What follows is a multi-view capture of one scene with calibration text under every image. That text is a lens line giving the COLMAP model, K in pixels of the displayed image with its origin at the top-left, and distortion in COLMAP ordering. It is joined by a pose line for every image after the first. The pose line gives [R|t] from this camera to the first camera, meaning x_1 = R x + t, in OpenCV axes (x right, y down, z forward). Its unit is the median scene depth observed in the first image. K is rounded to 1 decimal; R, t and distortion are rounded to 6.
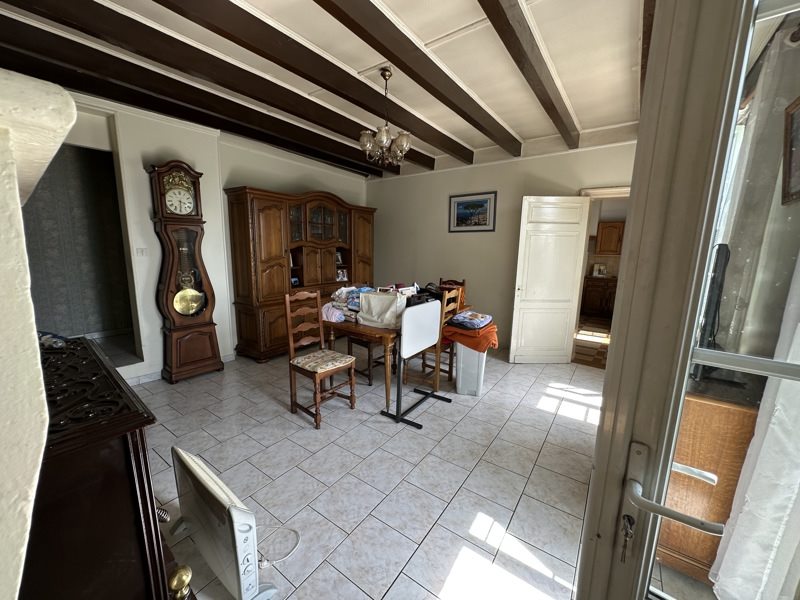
lens RADIAL K [[318.5, 0, 400.3], [0, 318.5, 301.5], [0, 0, 1]] dist [0.002171, 0.000123]
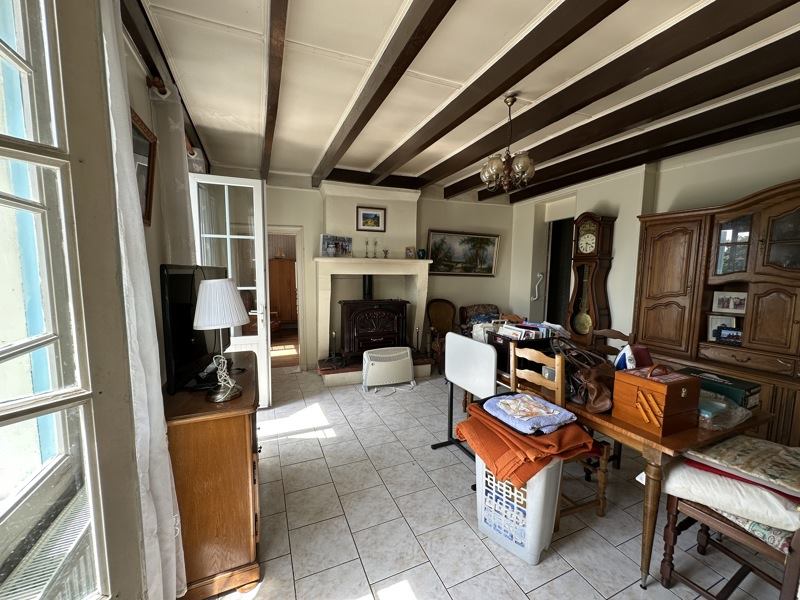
lens RADIAL K [[318.5, 0, 399.5], [0, 318.5, 303.6], [0, 0, 1]] dist [0.002171, 0.000123]
pose [[-0.515313, 0.061364, -0.854803, 0.989926], [-0.170138, 0.970255, 0.172219, -0.219726], [0.839944, 0.234181, -0.489544, 1.328389]]
